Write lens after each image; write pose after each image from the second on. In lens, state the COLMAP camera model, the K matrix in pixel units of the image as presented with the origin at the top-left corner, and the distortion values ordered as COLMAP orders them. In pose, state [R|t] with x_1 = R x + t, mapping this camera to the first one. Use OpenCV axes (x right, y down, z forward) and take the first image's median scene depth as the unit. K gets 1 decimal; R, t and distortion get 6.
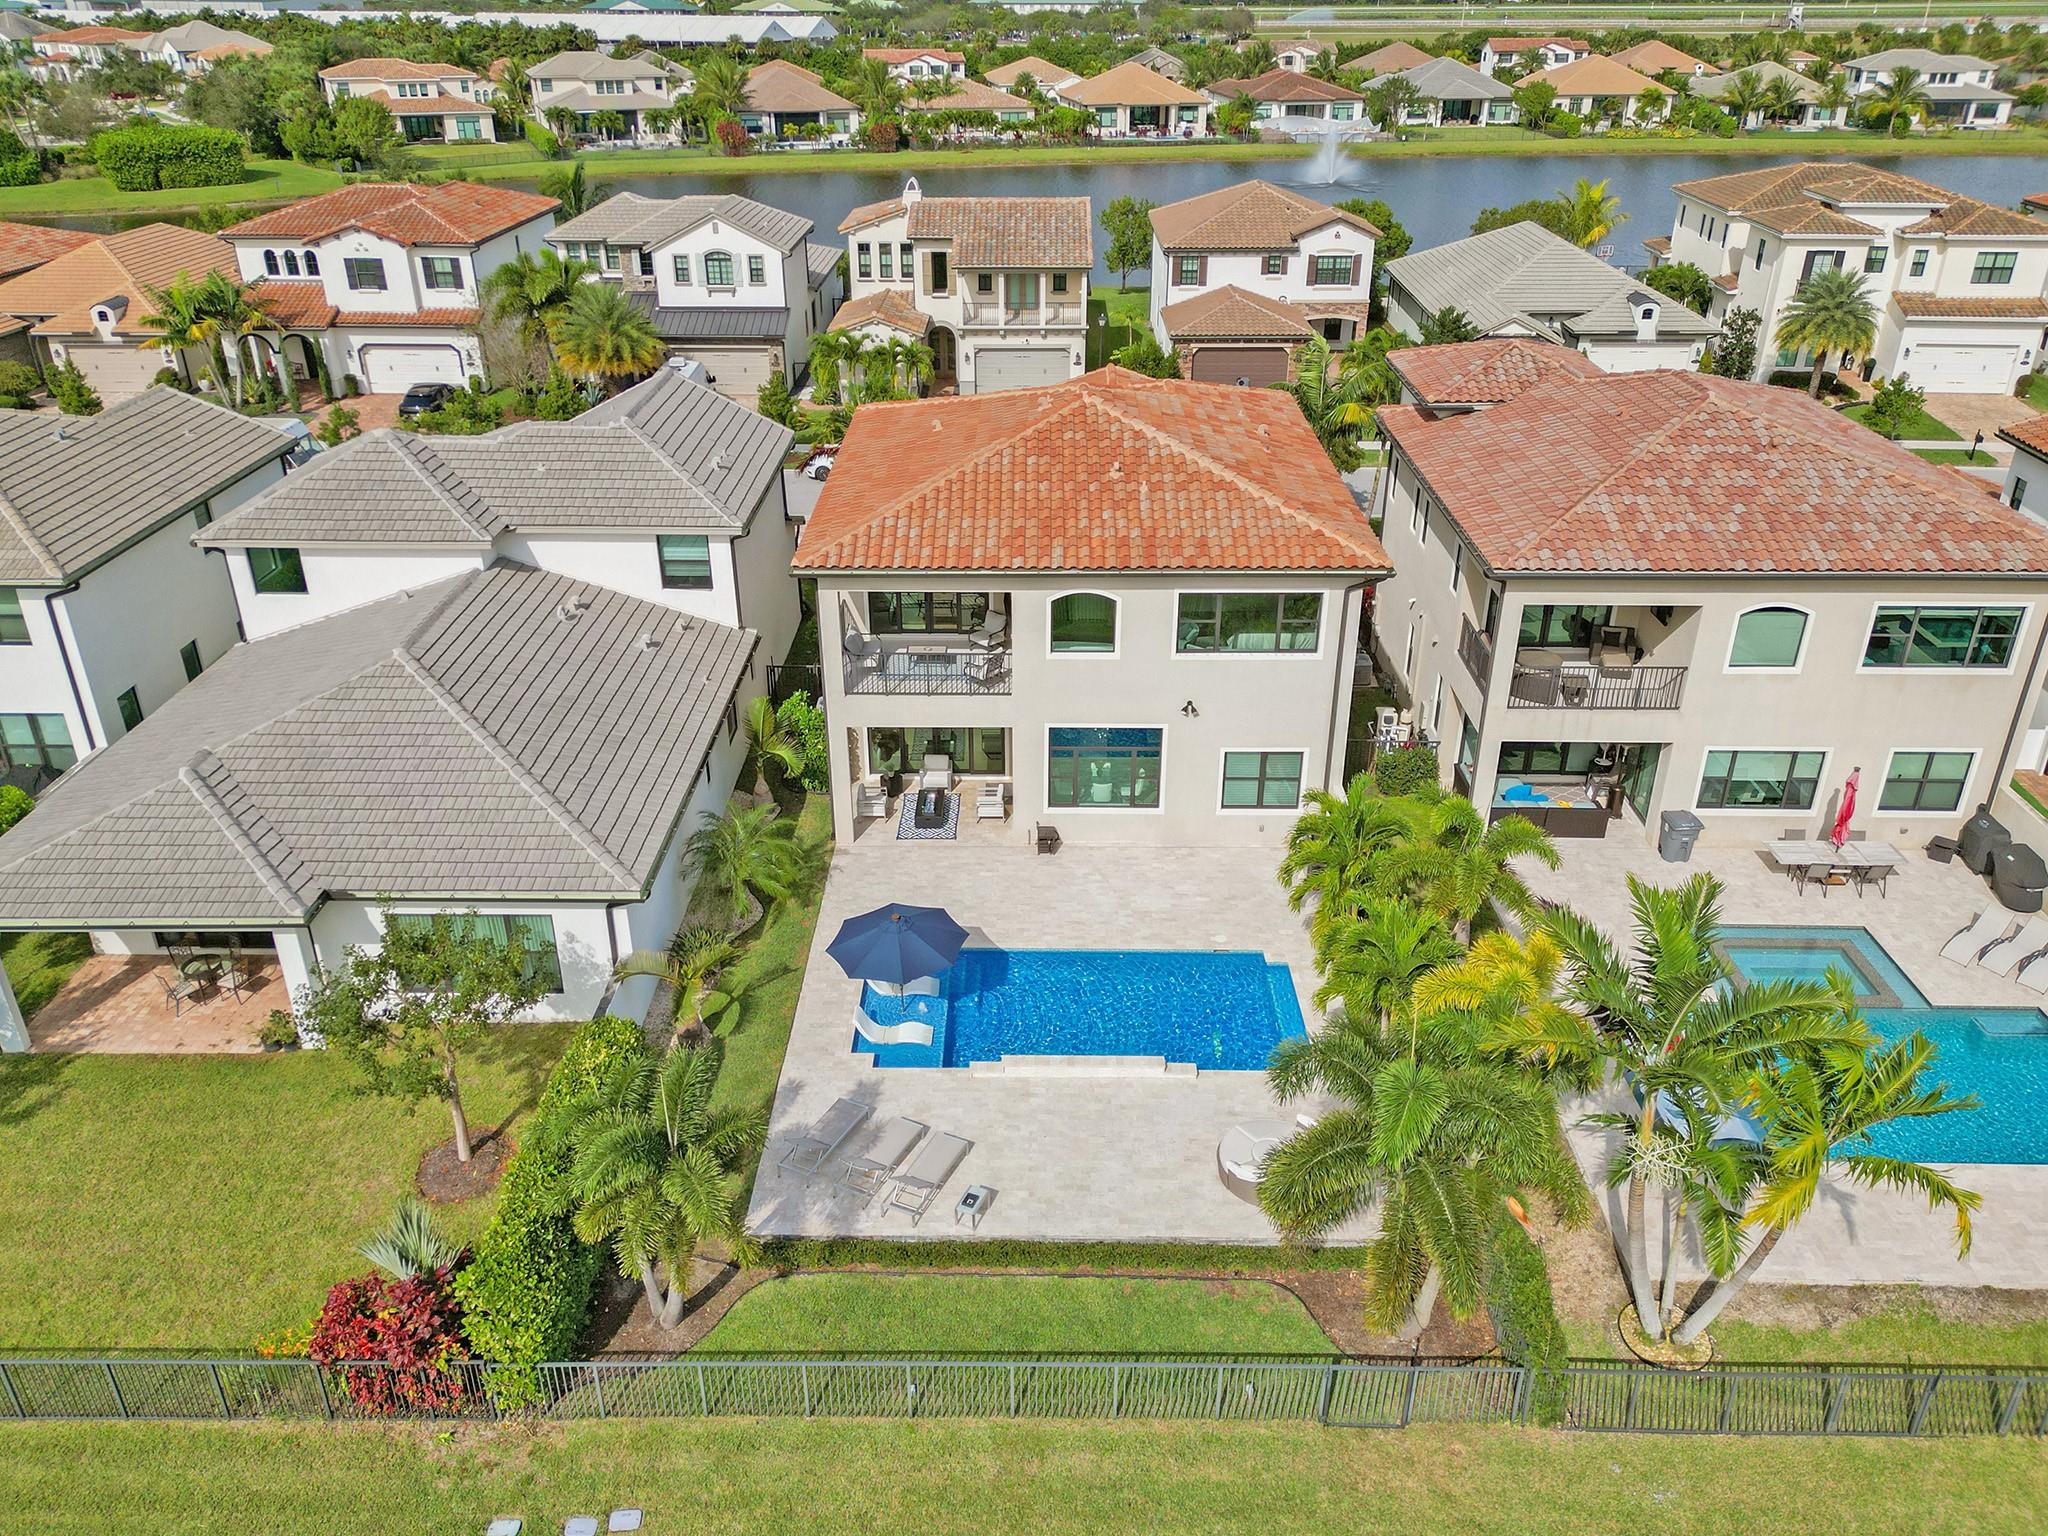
lens RADIAL K [[1547.7, 0, 1024.0], [0, 1547.7, 768.0], [0, 0, 1]] dist [0.097137, -0.112674]
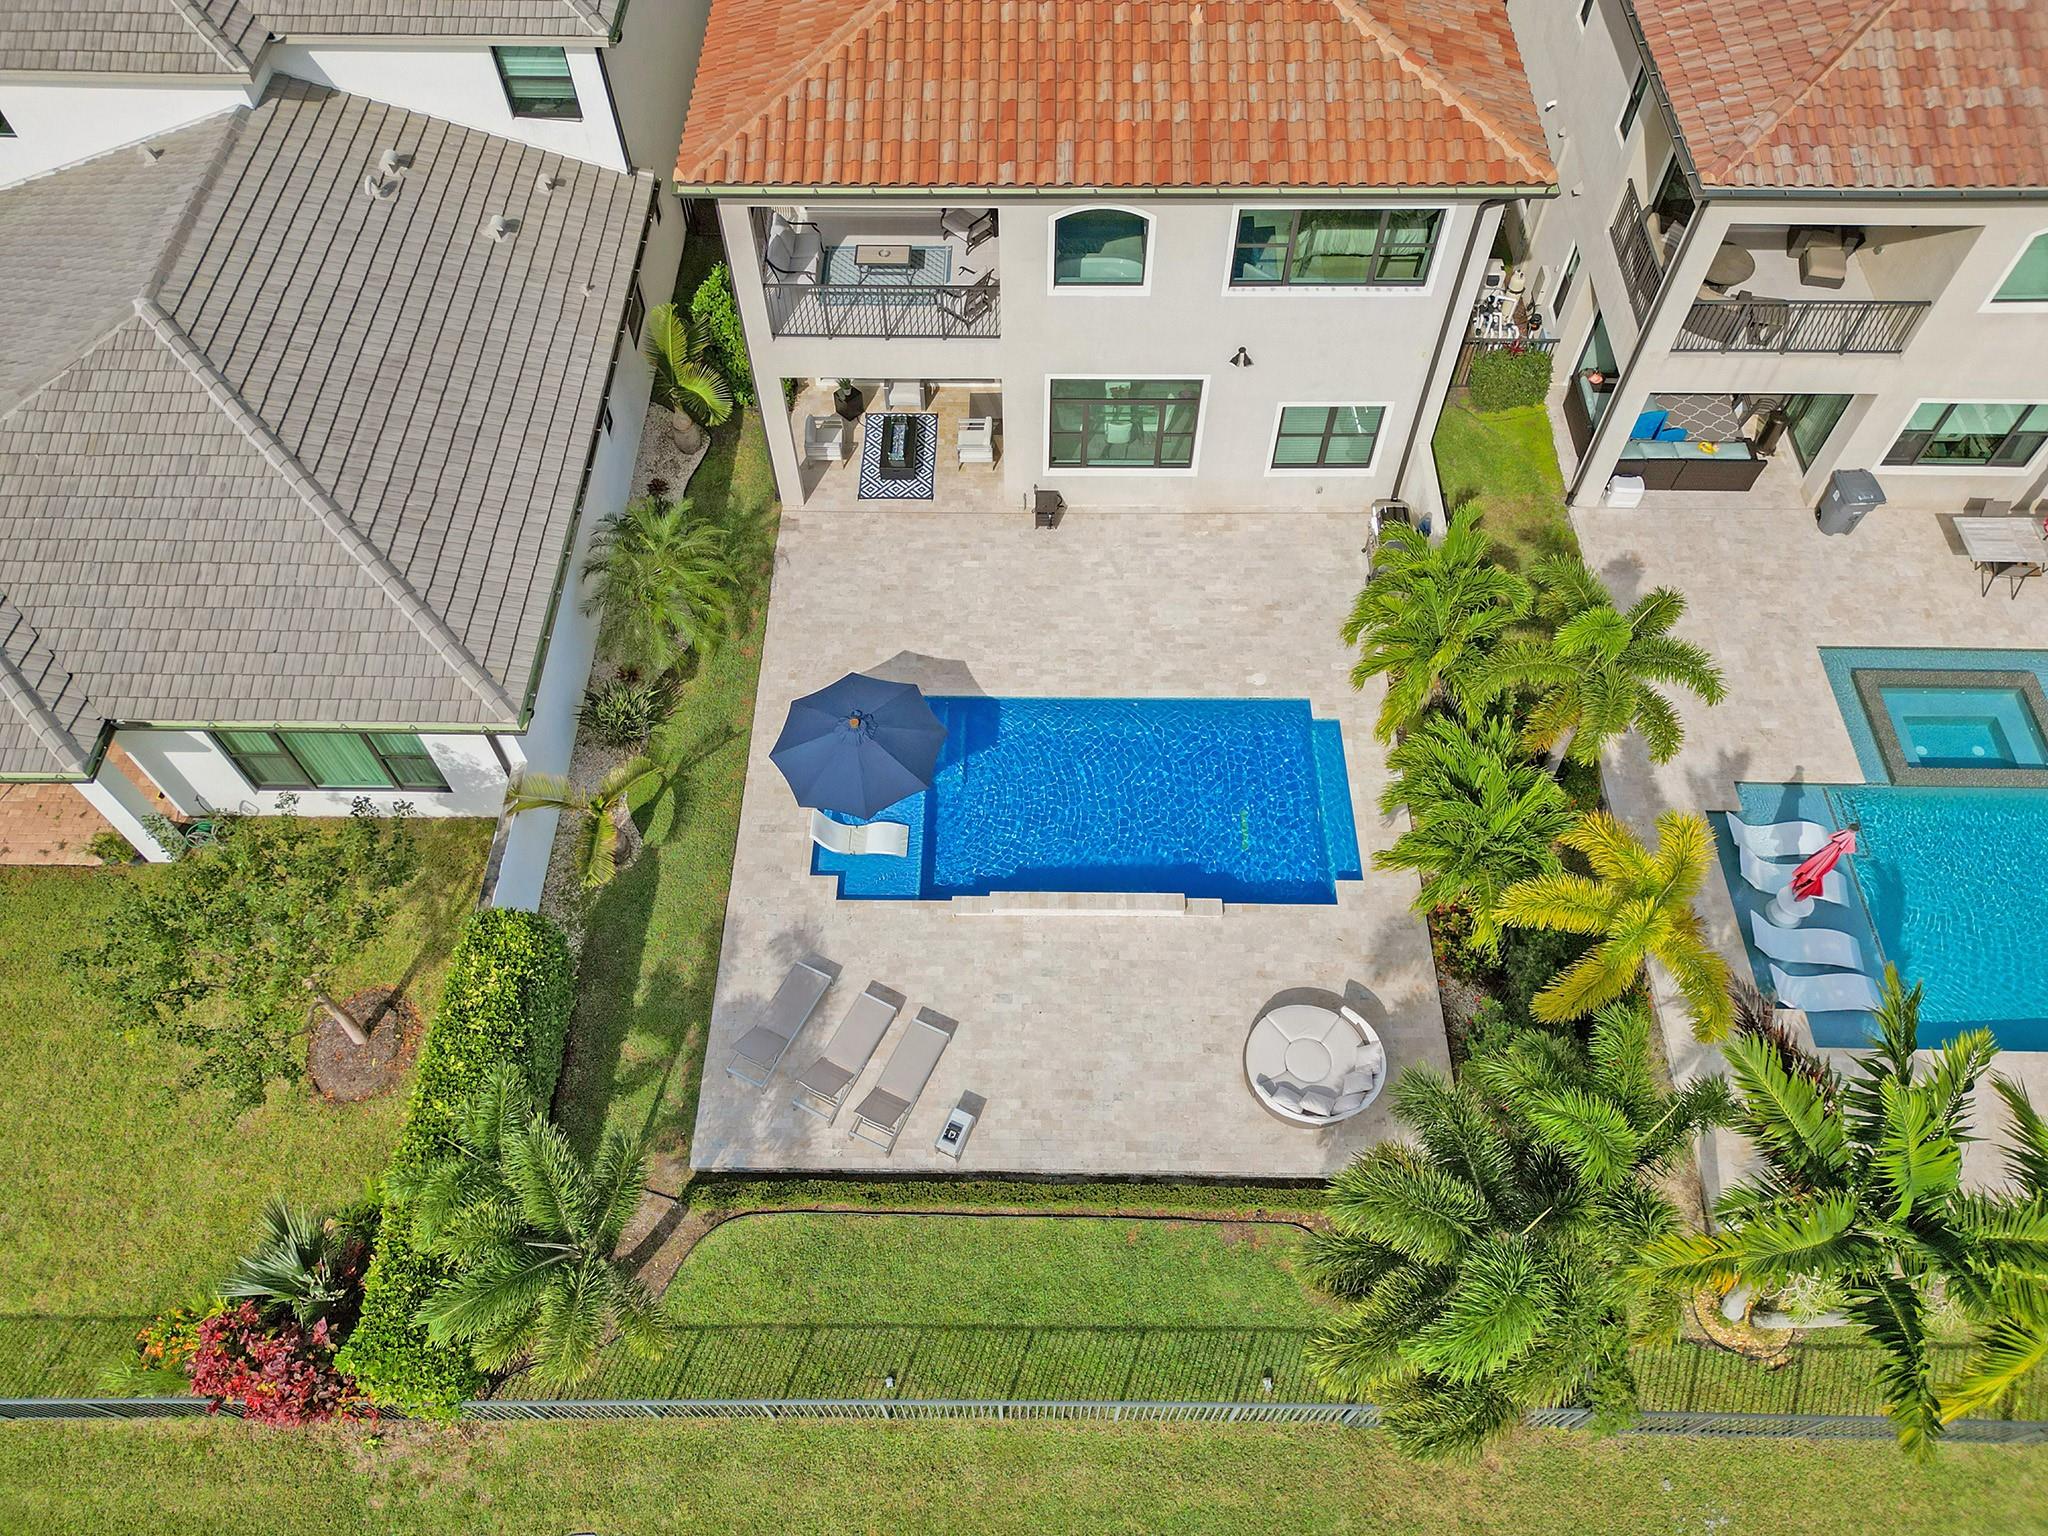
lens RADIAL K [[1441.5, 0, 1021.4], [0, 1441.5, 783.7], [0, 0, 1]] dist [0.086389, -0.083388]
pose [[0.999995, -0.000102, -0.003291, 0.004574], [0.001716, 0.869113, 0.494611, -0.214104], [0.002810, -0.494614, 0.869108, 0.305995]]
